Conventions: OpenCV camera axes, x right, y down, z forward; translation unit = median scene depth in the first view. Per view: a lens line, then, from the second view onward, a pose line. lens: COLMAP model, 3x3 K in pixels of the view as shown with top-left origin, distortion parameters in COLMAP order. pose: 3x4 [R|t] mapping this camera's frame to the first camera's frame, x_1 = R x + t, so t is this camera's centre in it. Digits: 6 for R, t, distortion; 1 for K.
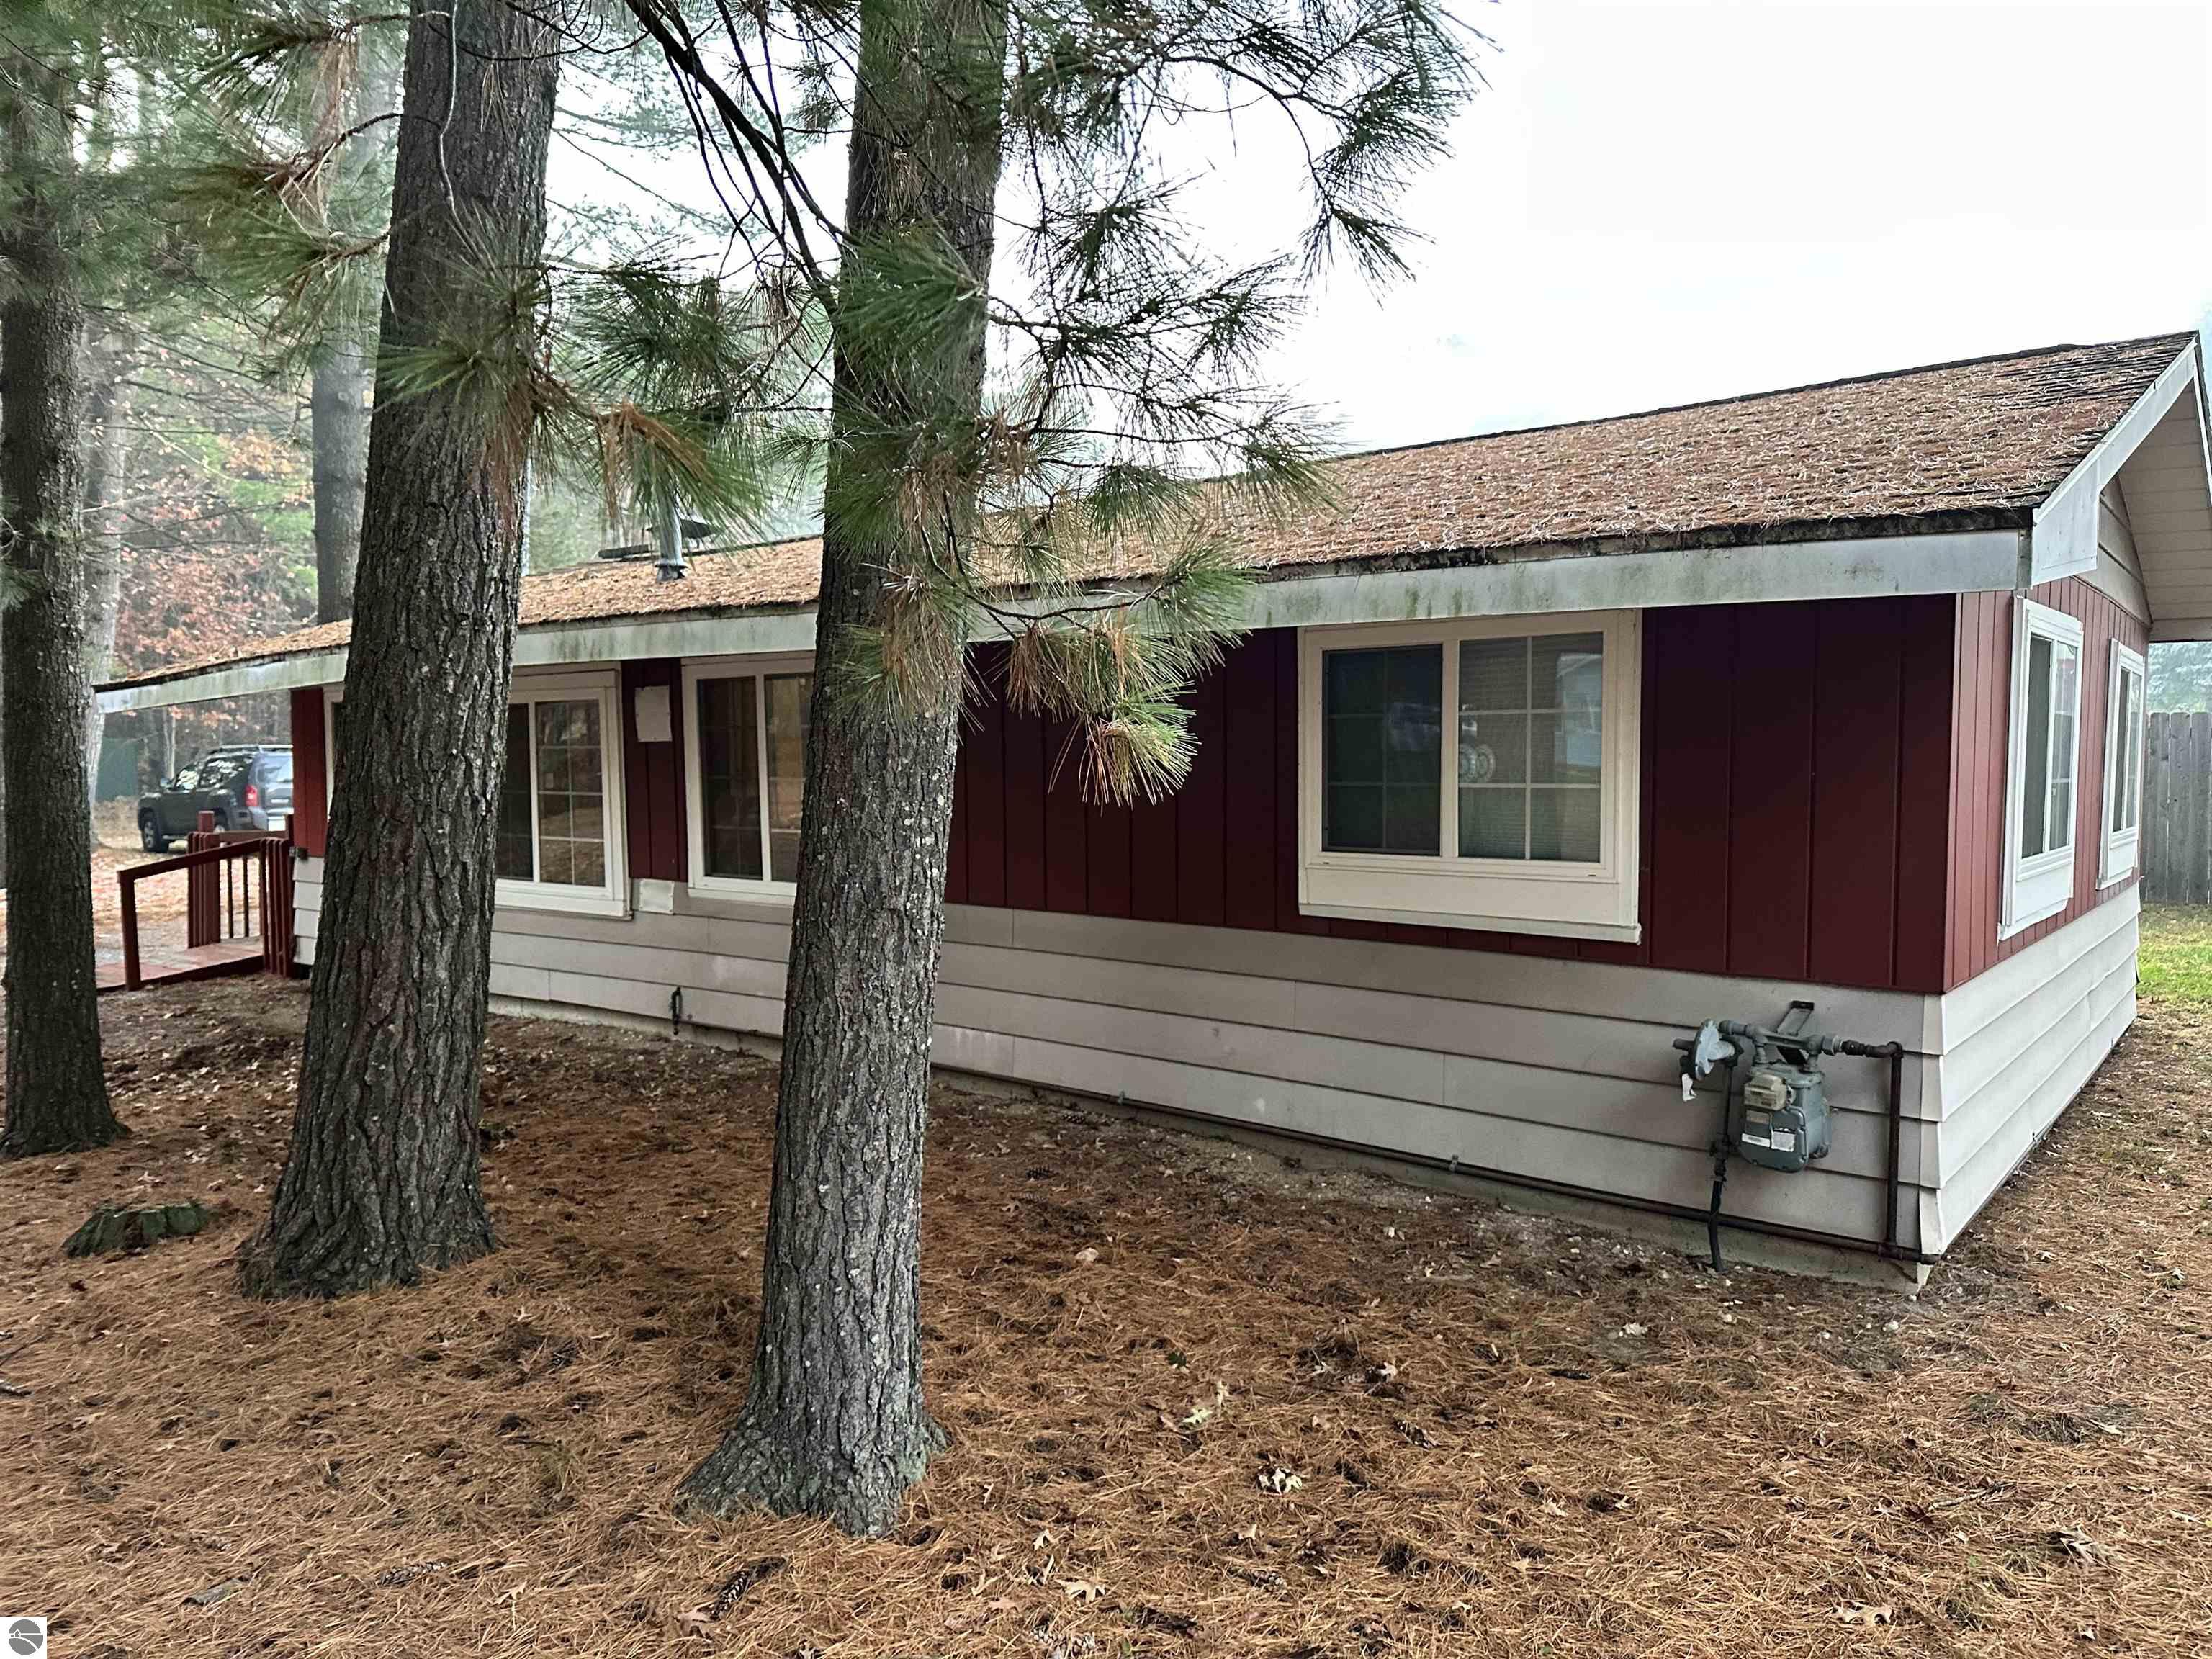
lens RADIAL K [[1553.8, 0, 1108.5], [0, 1553.8, 819.2], [0, 0, 1]] dist [0.044752, -0.055418]
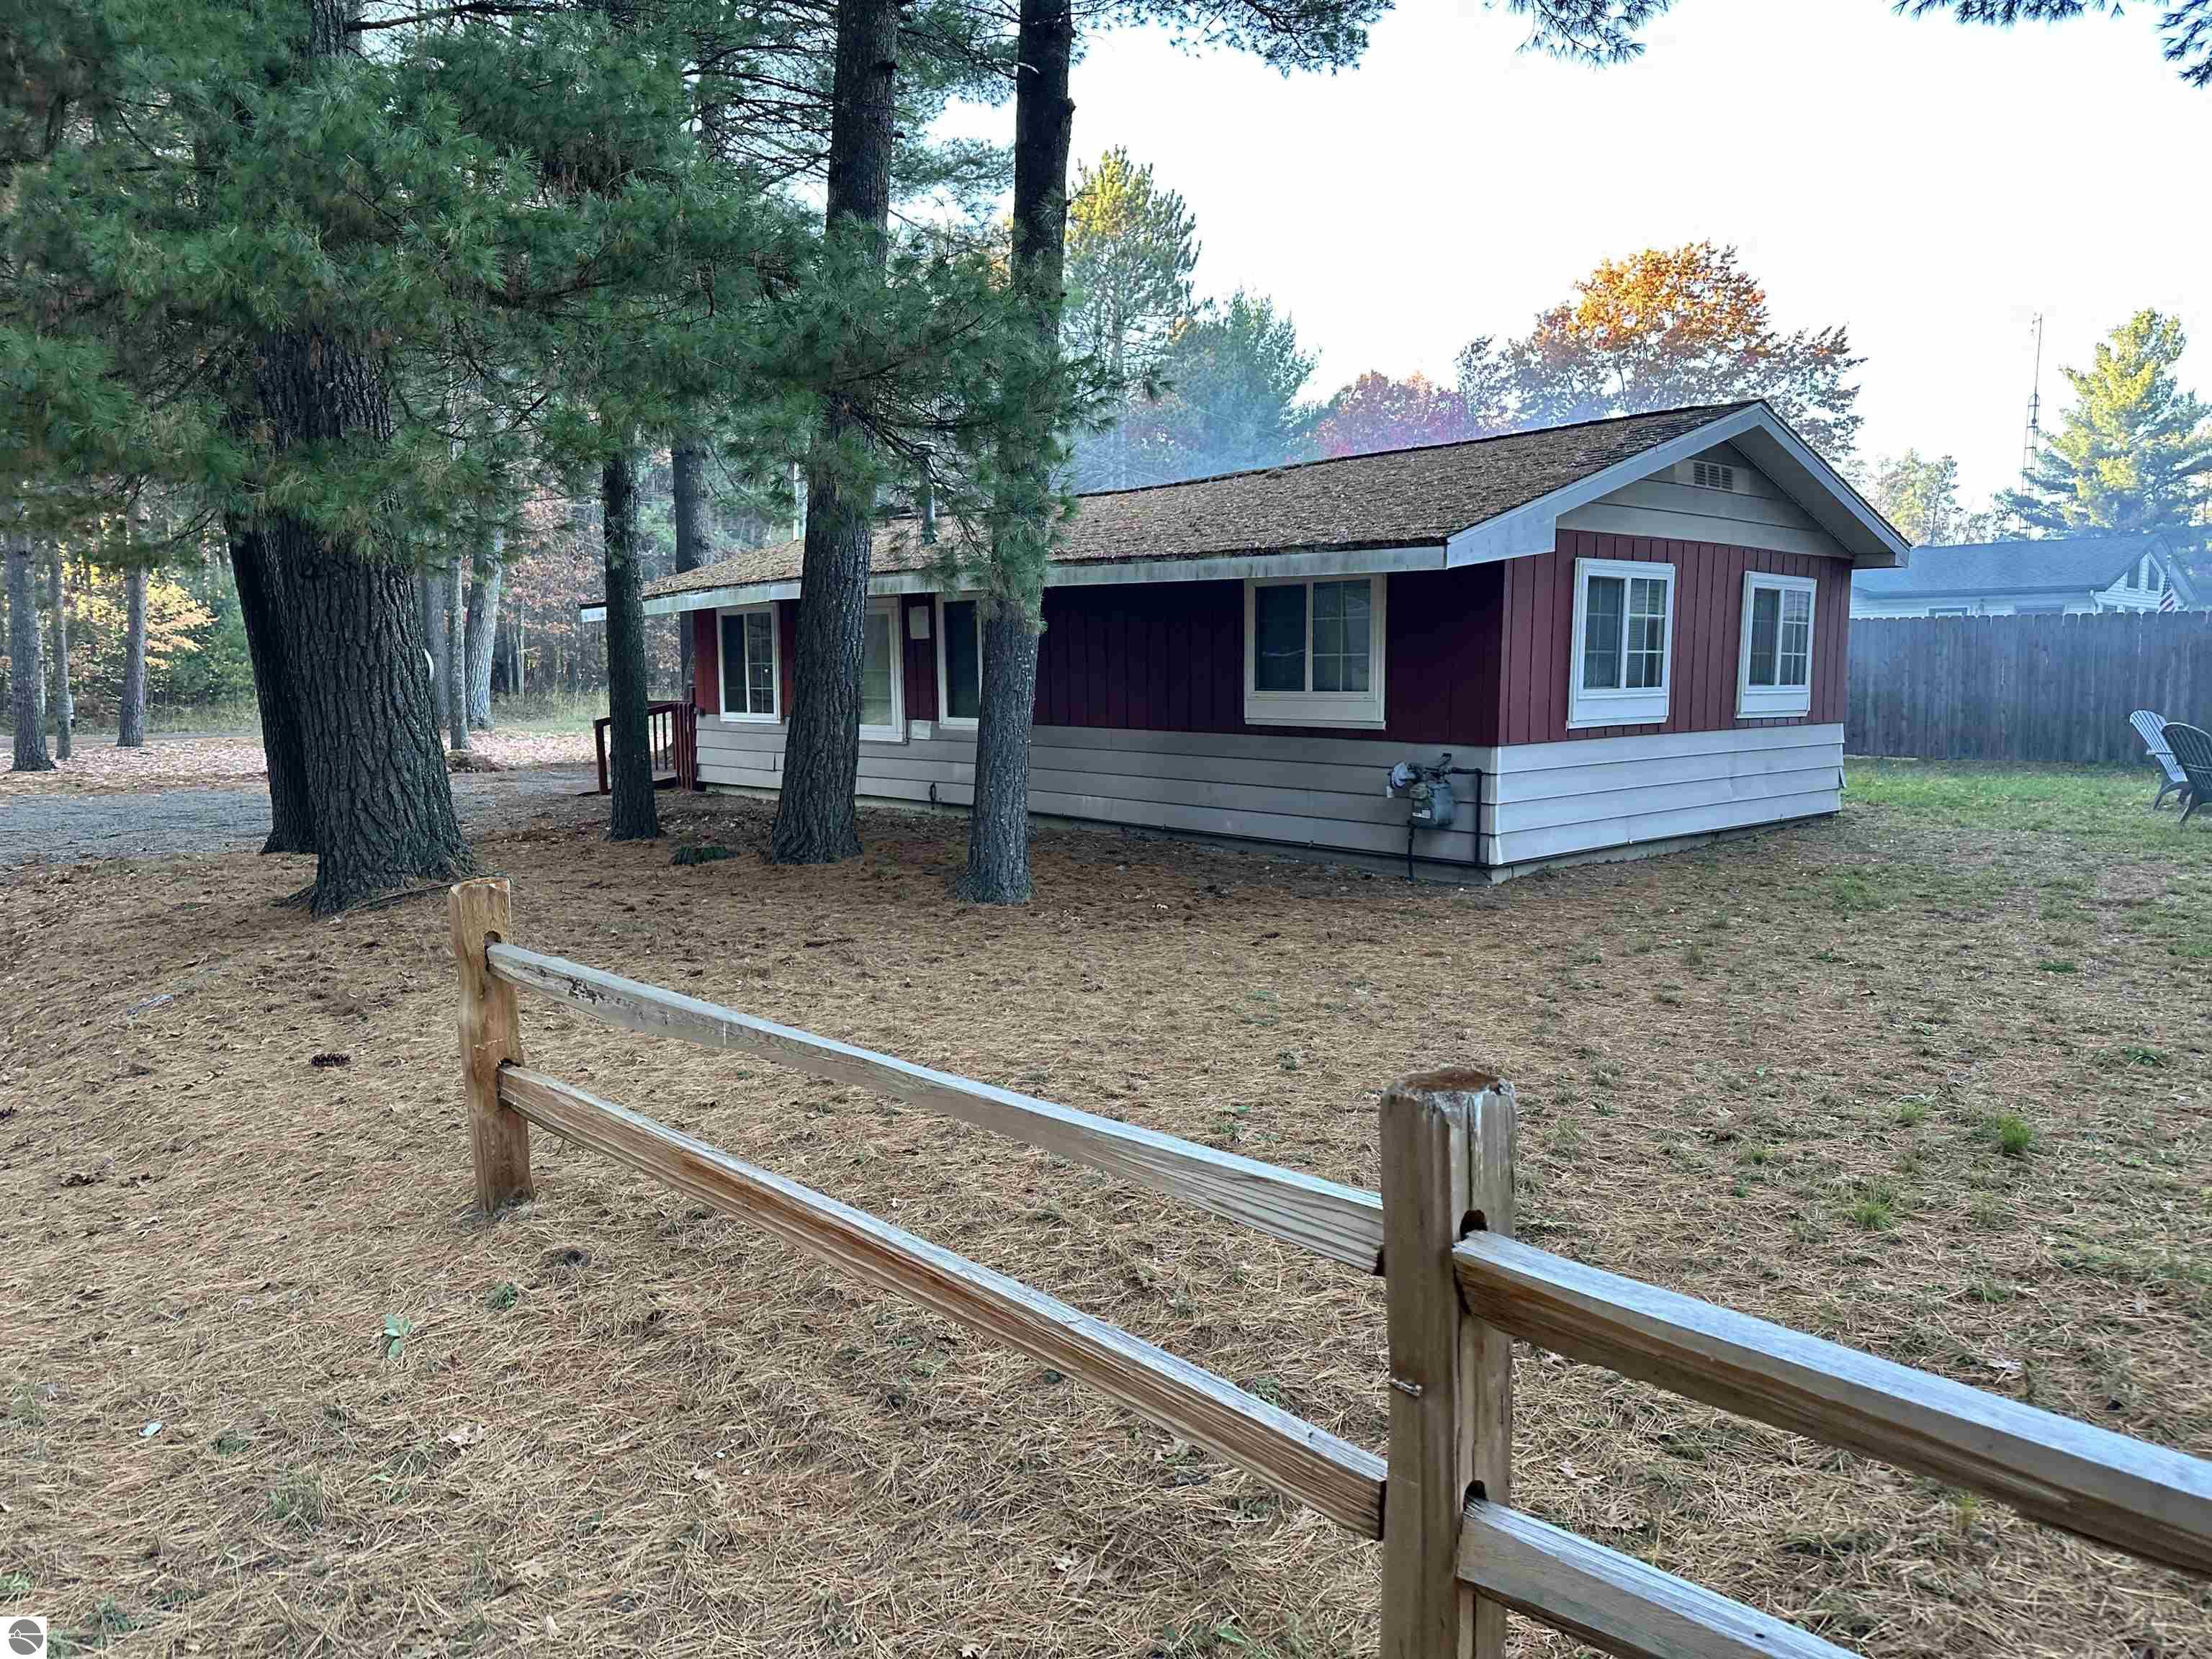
lens RADIAL K [[1553.8, 0, 1119.3], [0, 1553.8, 842.0], [0, 0, 1]] dist [0.044752, -0.055418]
pose [[0.990000, 0.015737, -0.140185, 0.255701], [-0.005786, 0.997452, 0.071111, 0.075338], [0.140947, -0.069589, 0.987568, -1.015810]]
